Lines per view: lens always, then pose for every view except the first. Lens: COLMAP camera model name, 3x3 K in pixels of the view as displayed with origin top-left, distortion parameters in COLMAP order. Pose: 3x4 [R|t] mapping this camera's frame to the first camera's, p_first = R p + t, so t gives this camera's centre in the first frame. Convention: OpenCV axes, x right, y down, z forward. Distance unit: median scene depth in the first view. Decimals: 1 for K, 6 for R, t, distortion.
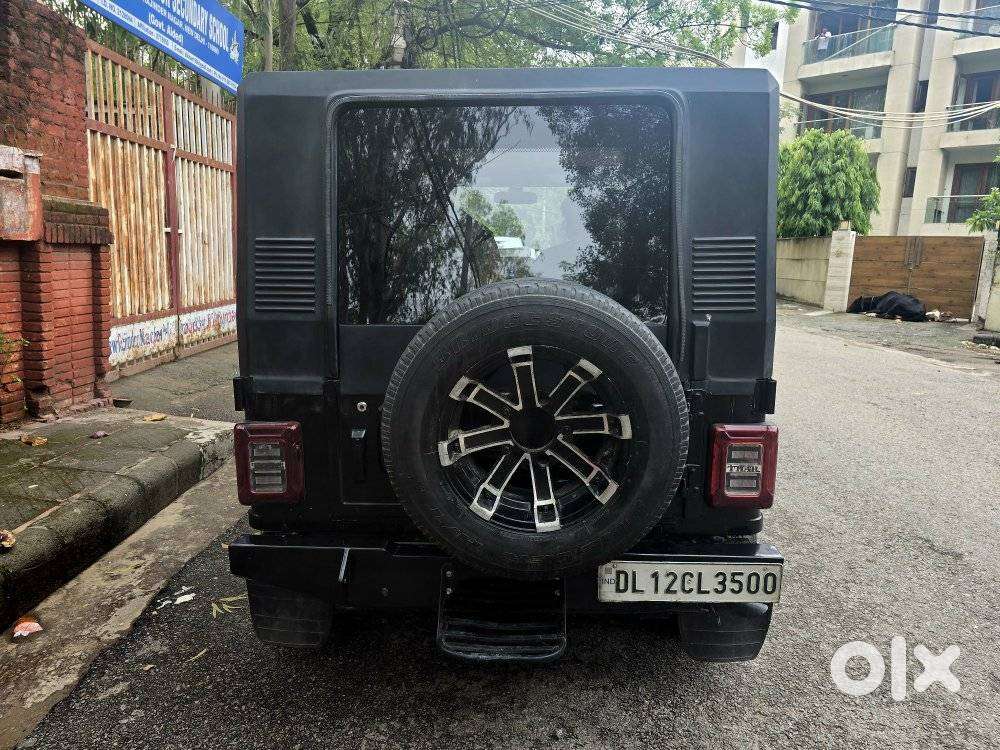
lens RADIAL K [[673.2, 0, 507.0], [0, 673.2, 366.4], [0, 0, 1]] dist [0.057866, -0.051789]
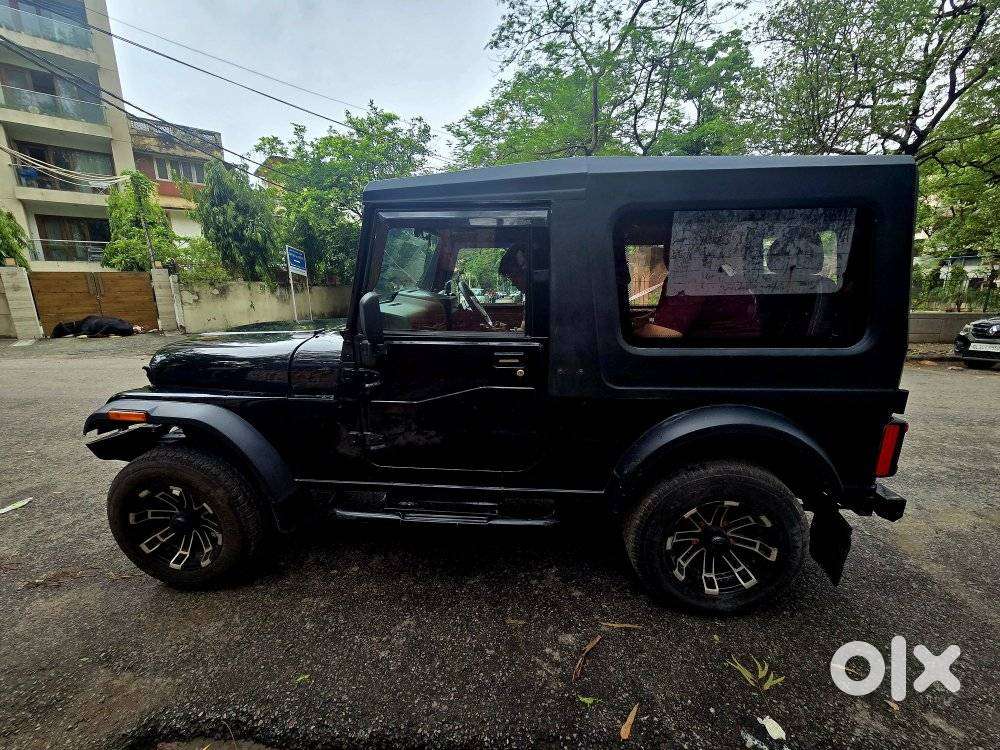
lens RADIAL K [[414.7, 0, 473.2], [0, 414.7, 370.9], [0, 0, 1]] dist [-0.004461, -0.000165]
pose [[0.074342, -0.234768, 0.969204, -1.247816], [0.186948, 0.957944, 0.217701, -0.359105], [-0.979553, 0.165006, 0.115105, 1.732318]]
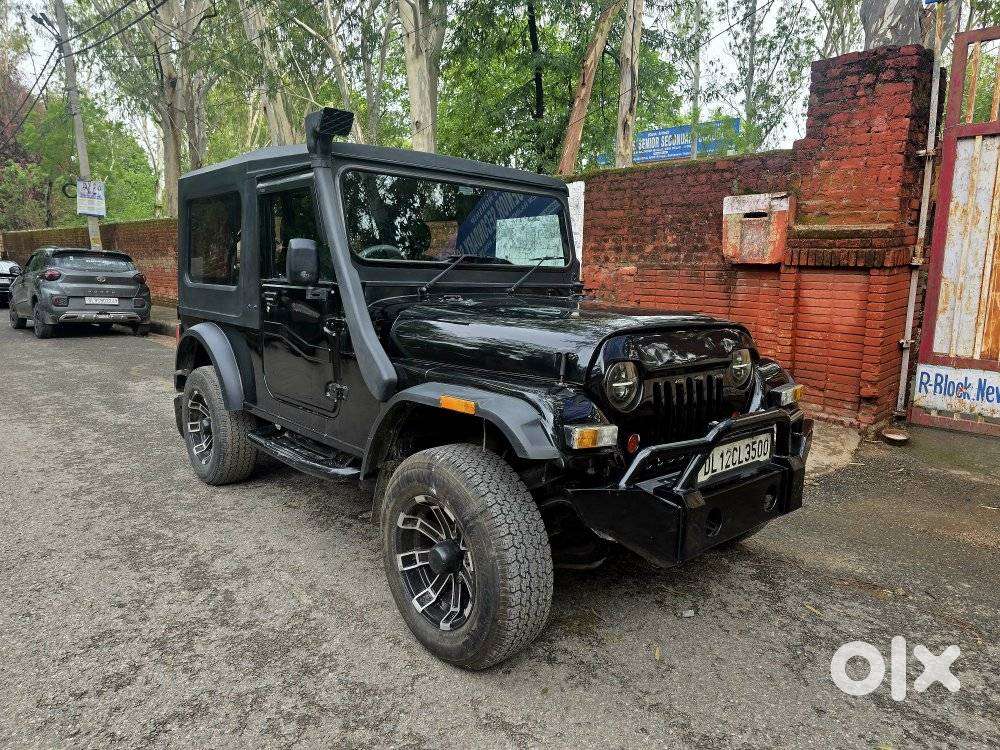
lens RADIAL K [[671.2, 0, 500.0], [0, 671.2, 375.0], [0, 0, 1]] dist [0.059124, -0.049859]
pose [[-0.728984, 0.084806, -0.679257, 1.182692], [-0.142830, 0.951611, 0.272096, -0.550038], [0.669463, 0.295372, -0.681597, 3.383079]]
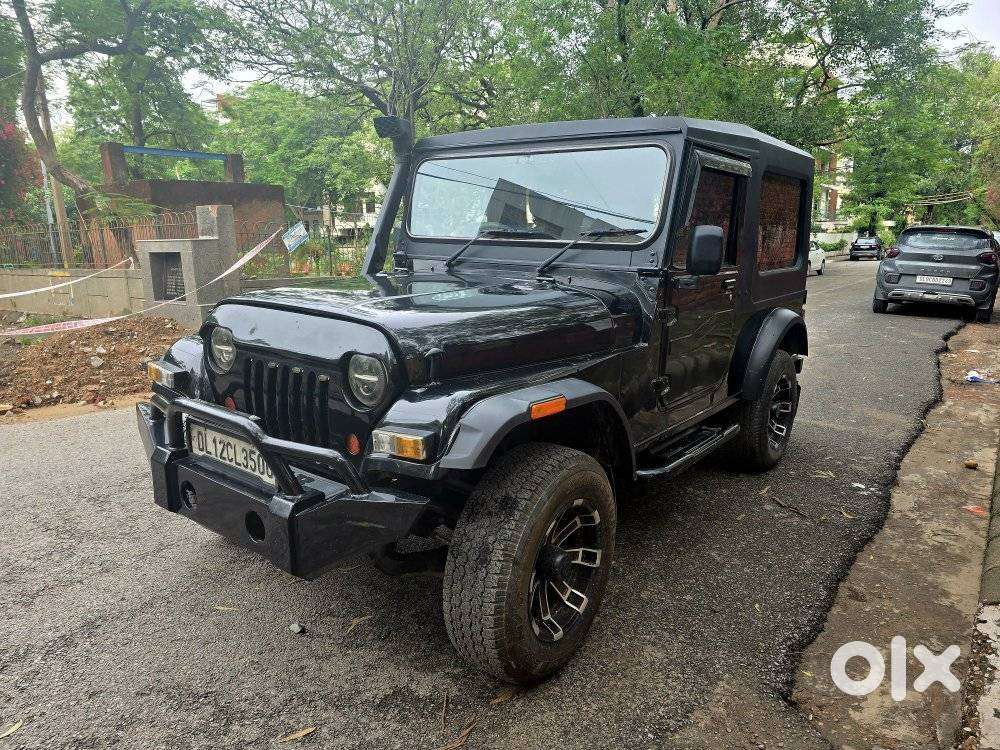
lens RADIAL K [[671.2, 0, 500.0], [0, 671.2, 375.0], [0, 0, 1]] dist [0.059124, -0.049859]
pose [[-0.803344, -0.143664, 0.577927, -0.926198], [0.084295, 0.933261, 0.349168, -0.603520], [-0.589519, 0.329218, -0.737619, 3.390080]]
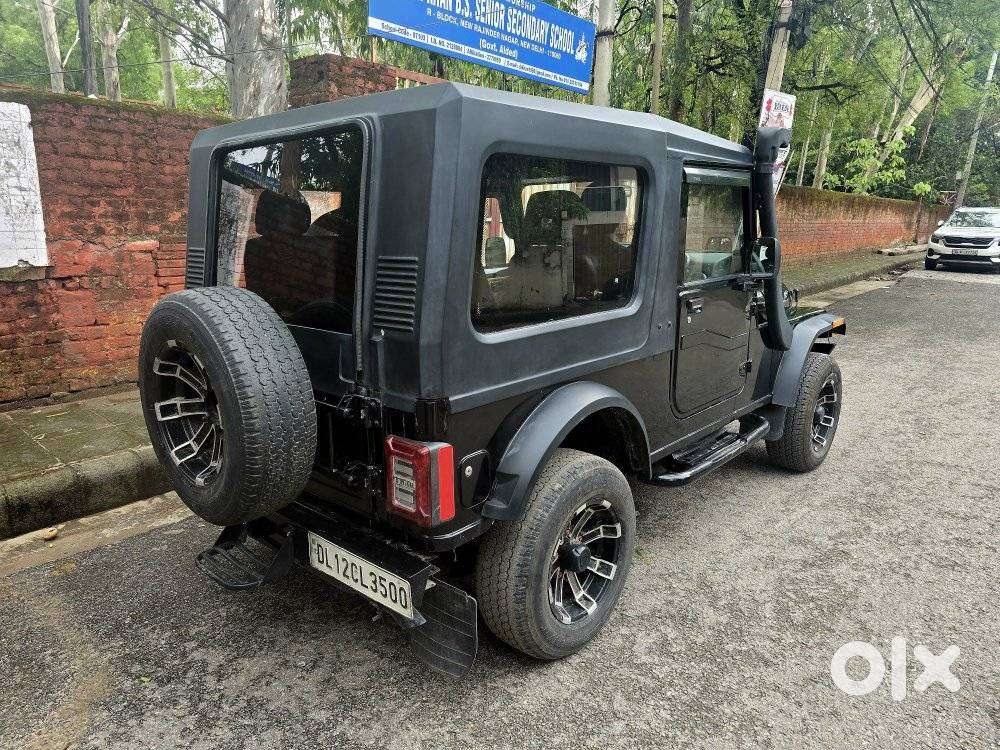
lens RADIAL K [[672.1, 0, 498.5], [0, 672.1, 371.6], [0, 0, 1]] dist [0.060524, -0.049529]
pose [[0.763211, 0.133292, -0.632252, 1.054515], [-0.104625, 0.991072, 0.082643, -0.112688], [0.637622, 0.003076, 0.770343, 0.296899]]
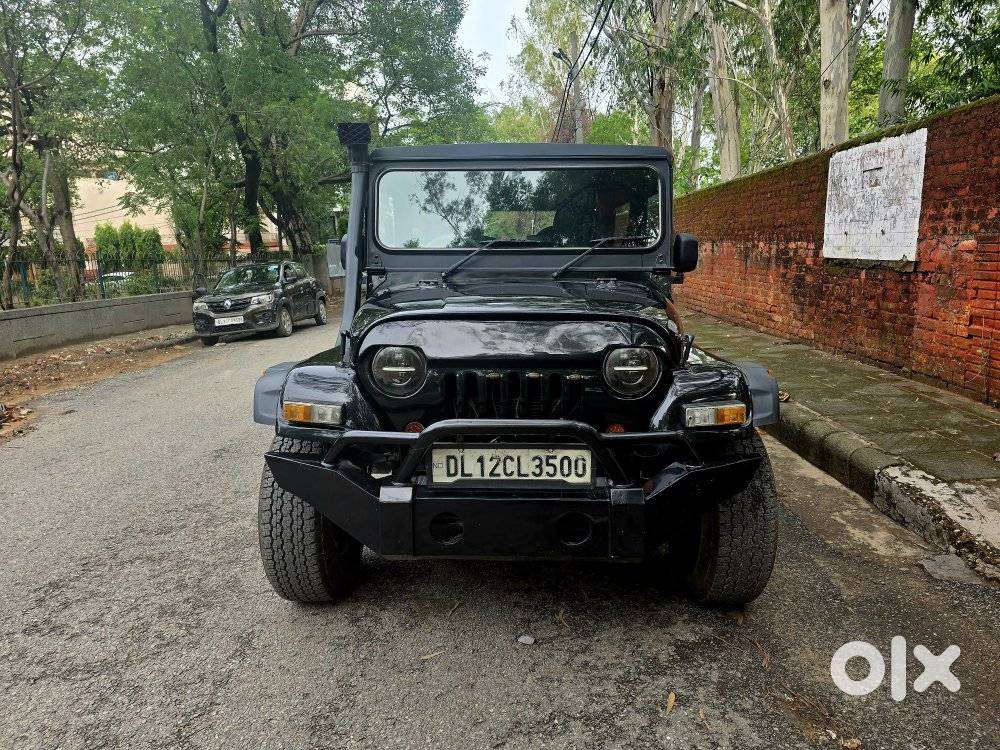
lens RADIAL K [[672.1, 0, 498.5], [0, 672.1, 371.6], [0, 0, 1]] dist [0.060524, -0.049529]
pose [[-0.999979, 0.000280, 0.006500, 0.060030], [0.002486, 0.939716, 0.341946, -0.638690], [-0.006013, 0.341955, -0.939697, 3.821275]]
